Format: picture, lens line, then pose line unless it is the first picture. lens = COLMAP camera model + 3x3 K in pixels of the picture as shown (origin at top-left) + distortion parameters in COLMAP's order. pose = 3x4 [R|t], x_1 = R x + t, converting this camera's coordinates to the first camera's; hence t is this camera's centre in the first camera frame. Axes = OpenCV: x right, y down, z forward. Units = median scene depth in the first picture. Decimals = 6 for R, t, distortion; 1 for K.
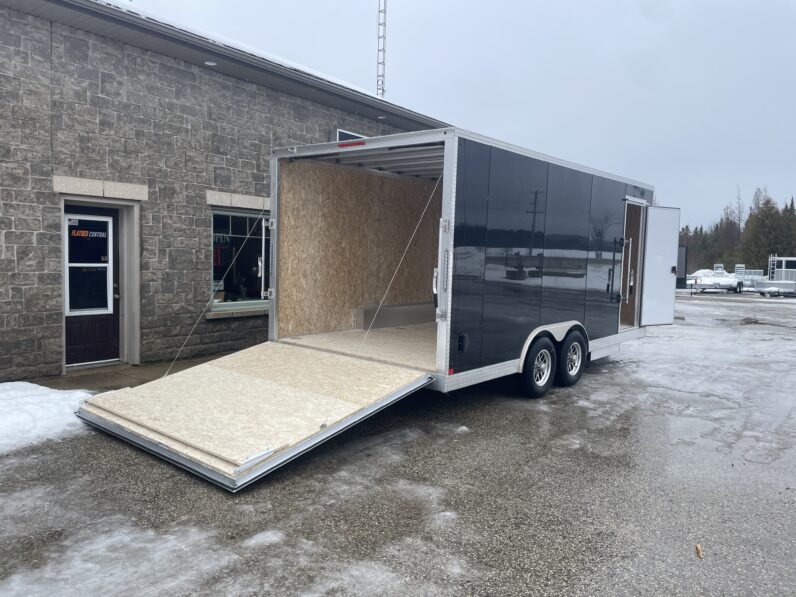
lens RADIAL K [[602.4, 0, 398.0], [0, 602.4, 295.6], [0, 0, 1]] dist [0.058197, -0.018131]
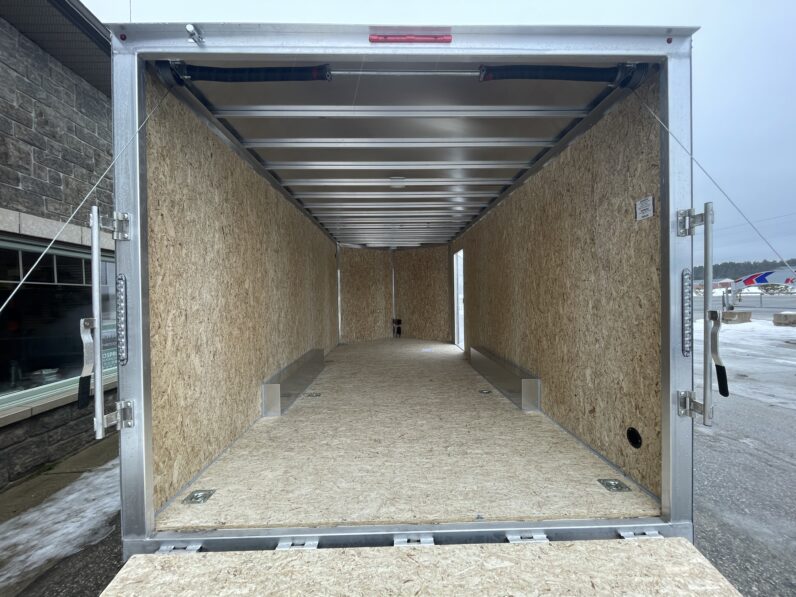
lens RADIAL K [[322.5, 0, 396.6], [0, 322.5, 300.3], [0, 0, 1]] dist [-0.001509, 0.000015]
pose [[0.757834, -0.048897, 0.650613, -0.194230], [0.086449, 0.995921, -0.025847, -0.049236], [-0.646695, 0.075833, 0.758969, 0.682848]]
